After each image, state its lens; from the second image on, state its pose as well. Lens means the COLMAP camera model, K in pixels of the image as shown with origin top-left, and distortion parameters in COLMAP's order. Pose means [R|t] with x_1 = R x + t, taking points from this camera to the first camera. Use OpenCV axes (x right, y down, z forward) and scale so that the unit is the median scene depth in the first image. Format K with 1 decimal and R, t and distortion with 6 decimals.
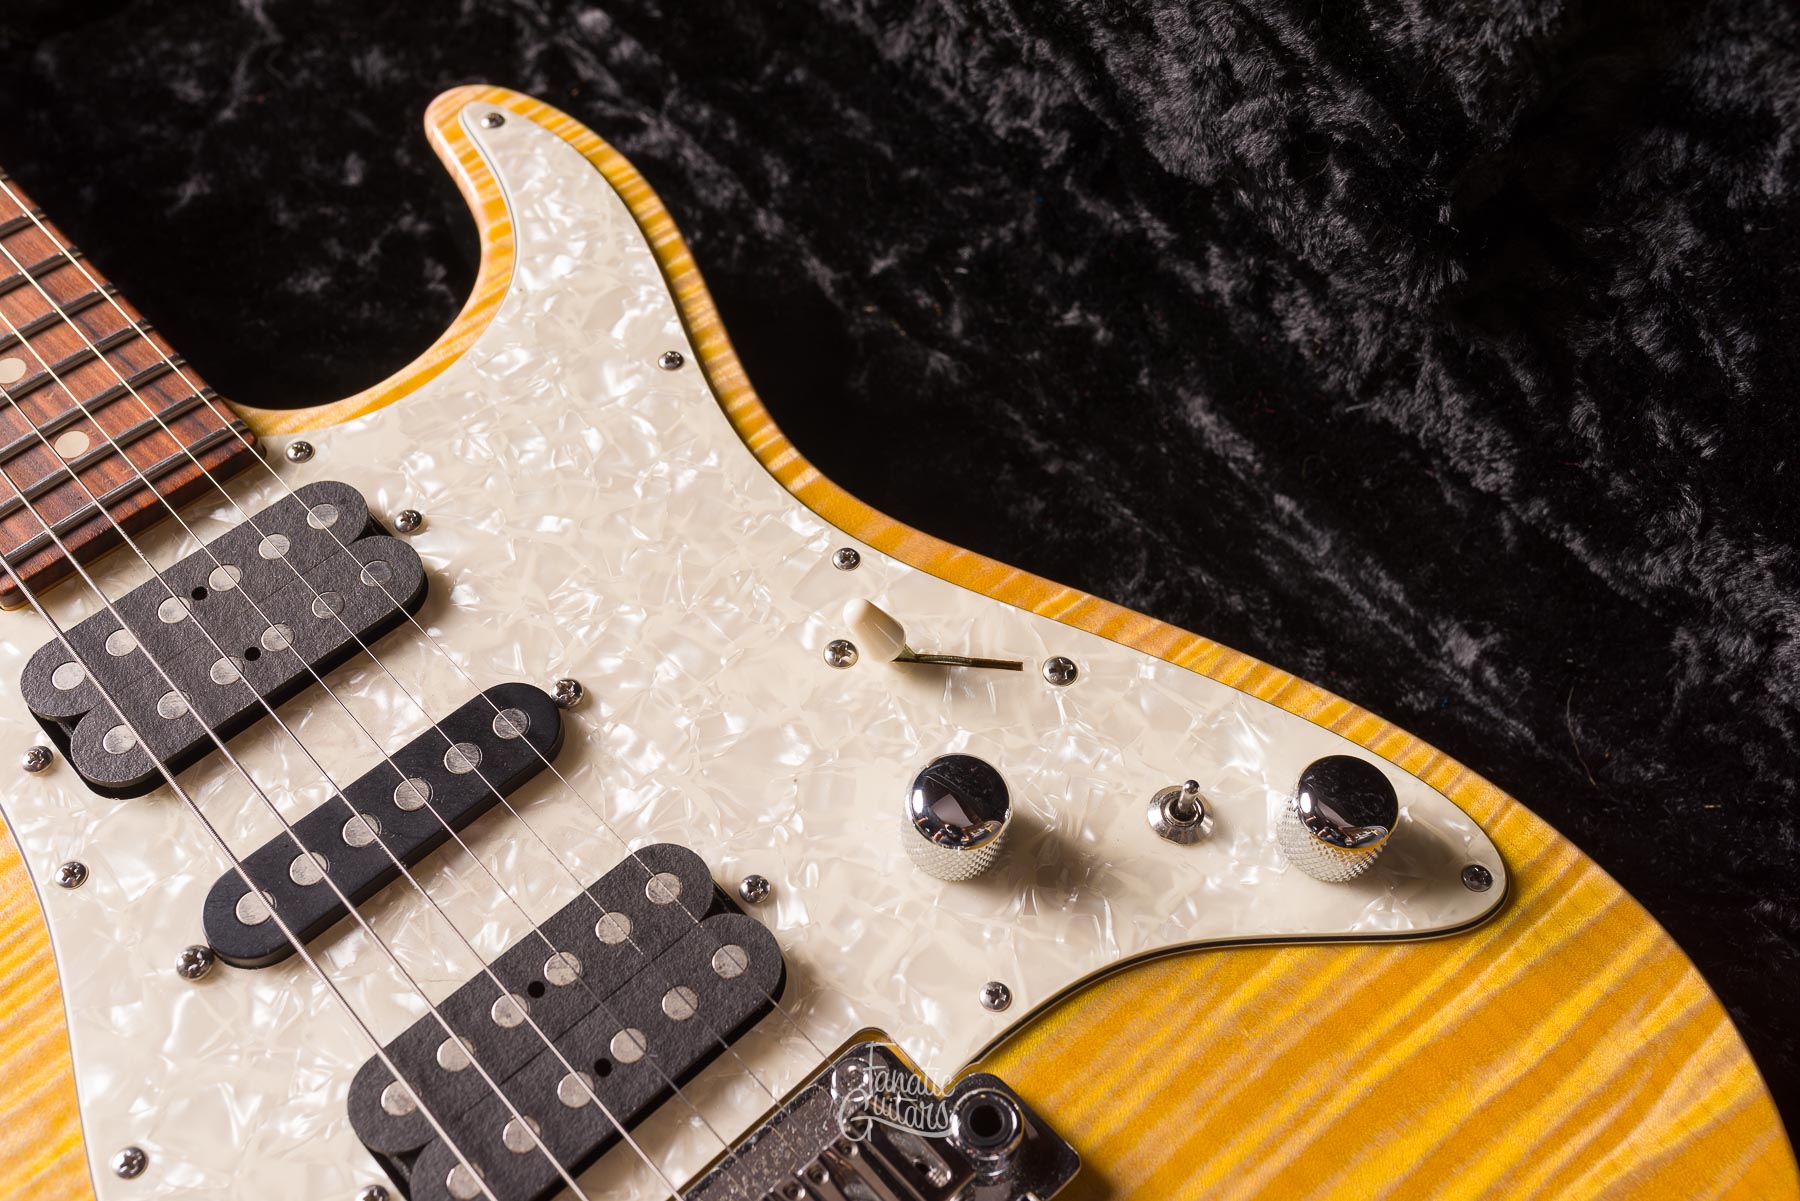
lens RADIAL K [[1785.8, 0, 903.4], [0, 1785.8, 595.0], [0, 0, 1]] dist [0.002086, -0.011383]
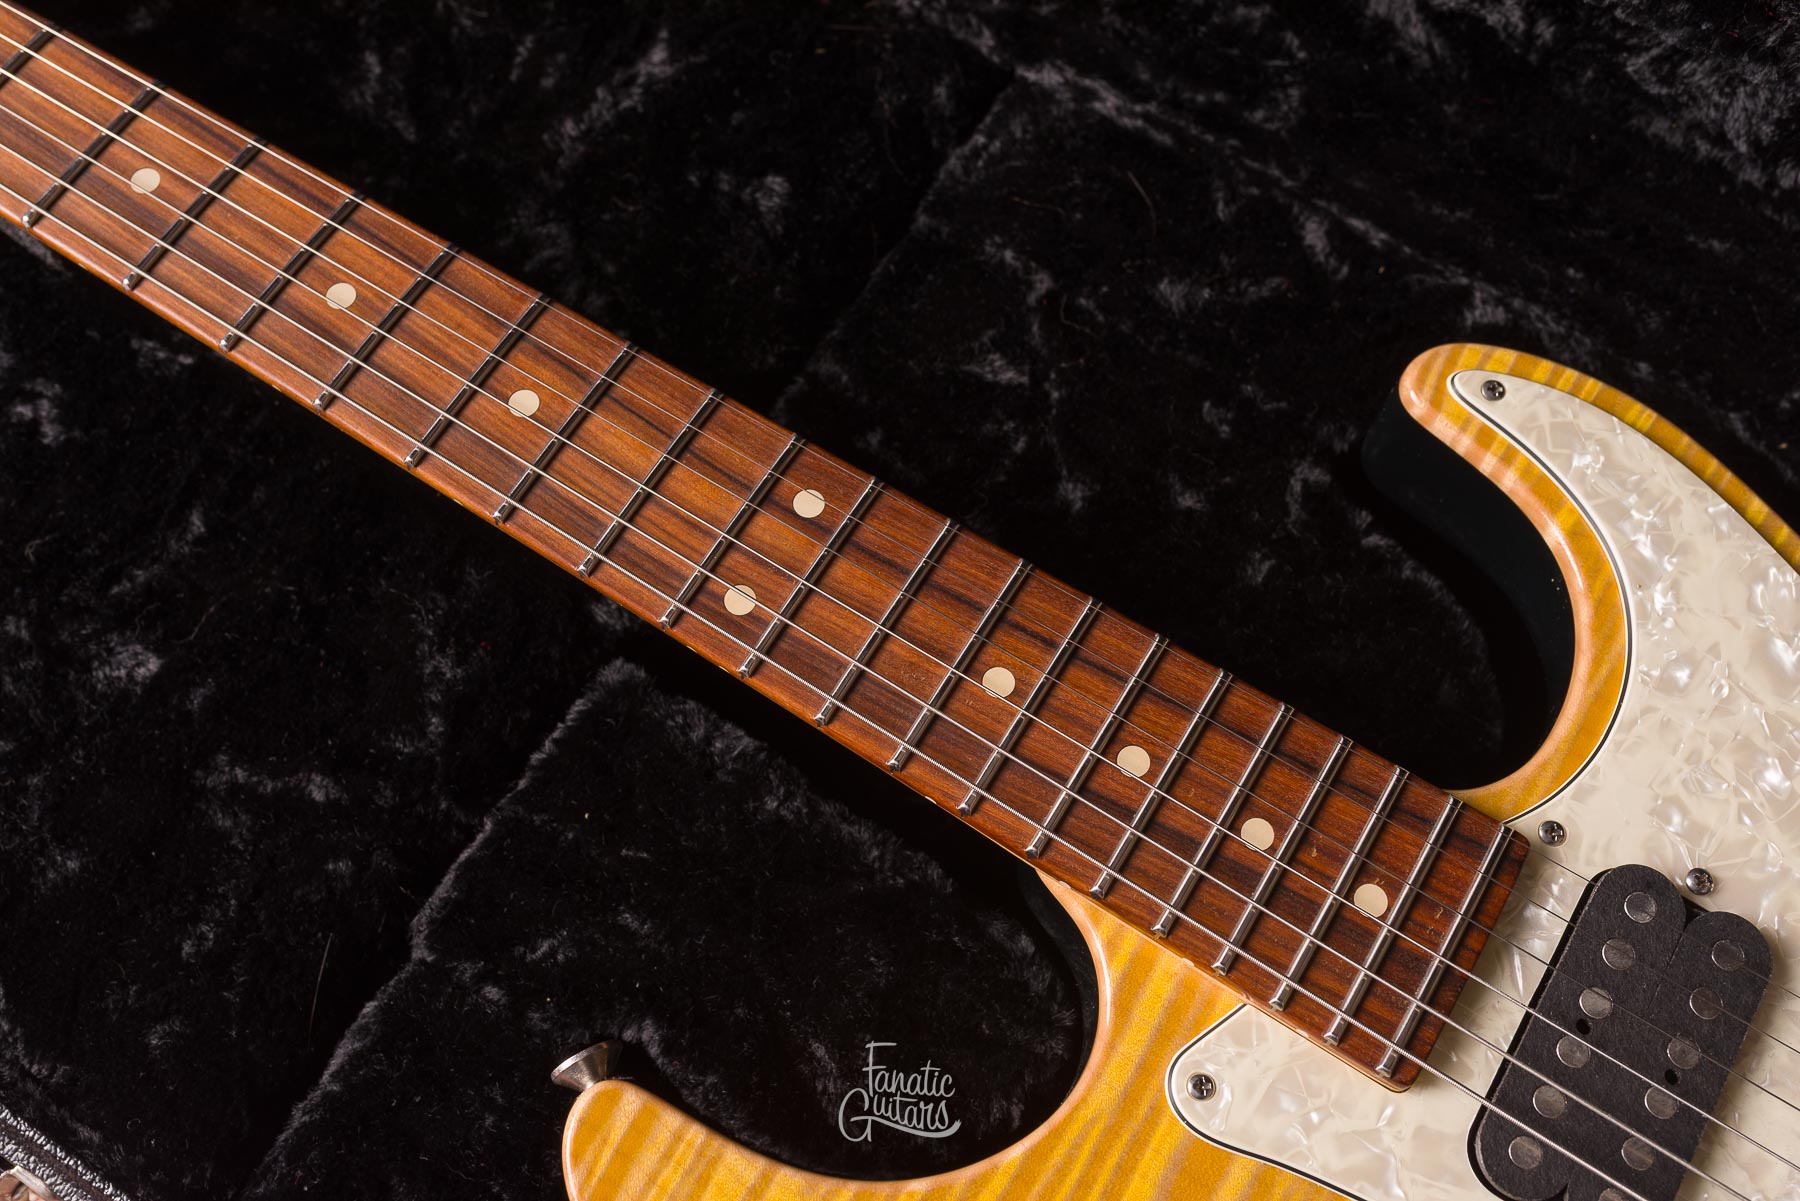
lens RADIAL K [[1780.0, 0, 900.8], [0, 1780.0, 598.4], [0, 0, 1]] dist [-0.000417, 0.013895]
pose [[0.965558, -0.251231, 0.067681, -0.749789], [0.233933, 0.952111, 0.196874, -0.502909], [-0.113901, -0.174261, 0.978090, 0.099086]]
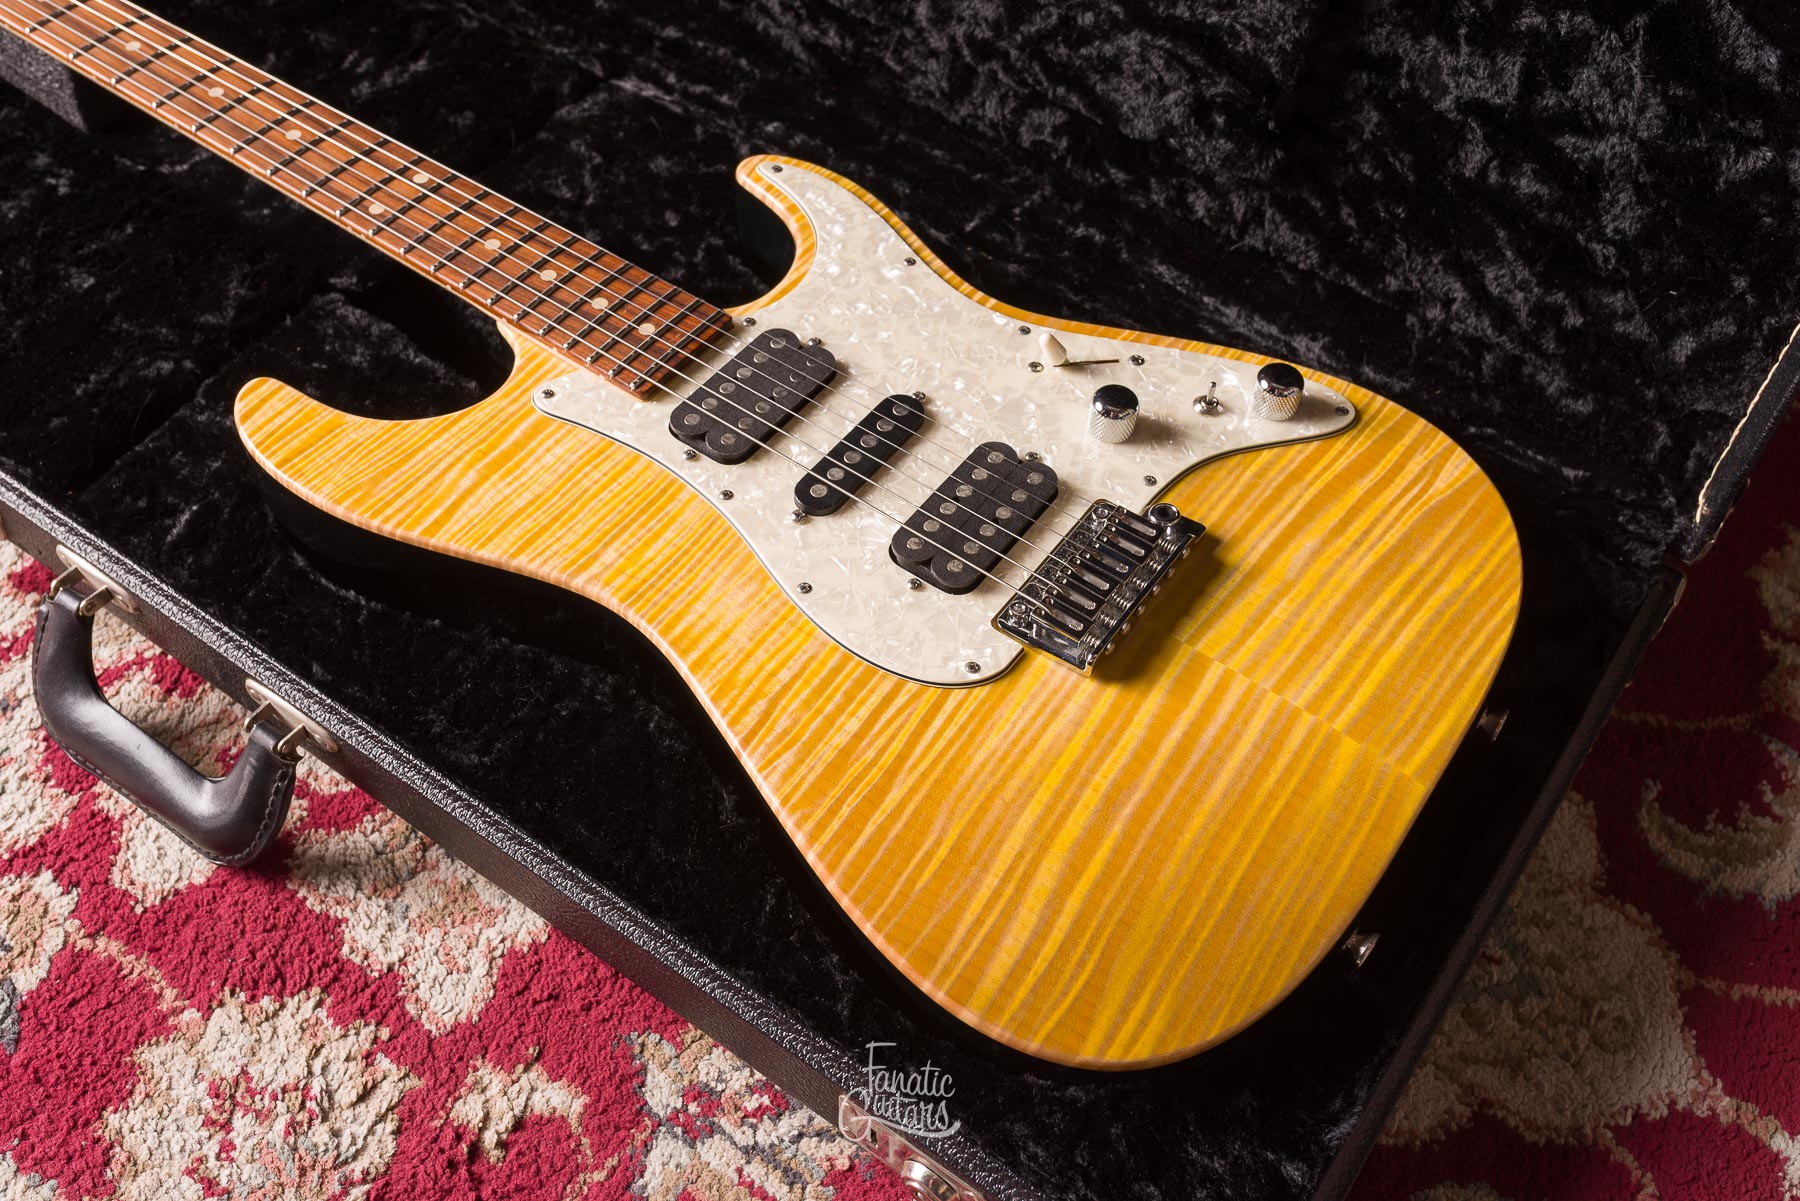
lens RADIAL K [[1728.8, 0, 899.5], [0, 1728.8, 600.0], [0, 0, 1]] dist [-0.003223, 0.000184]
pose [[0.979317, -0.161357, 0.122072, -0.479893], [0.172235, 0.981427, -0.084481, 0.441908], [-0.106173, 0.103758, 0.988919, -0.964699]]
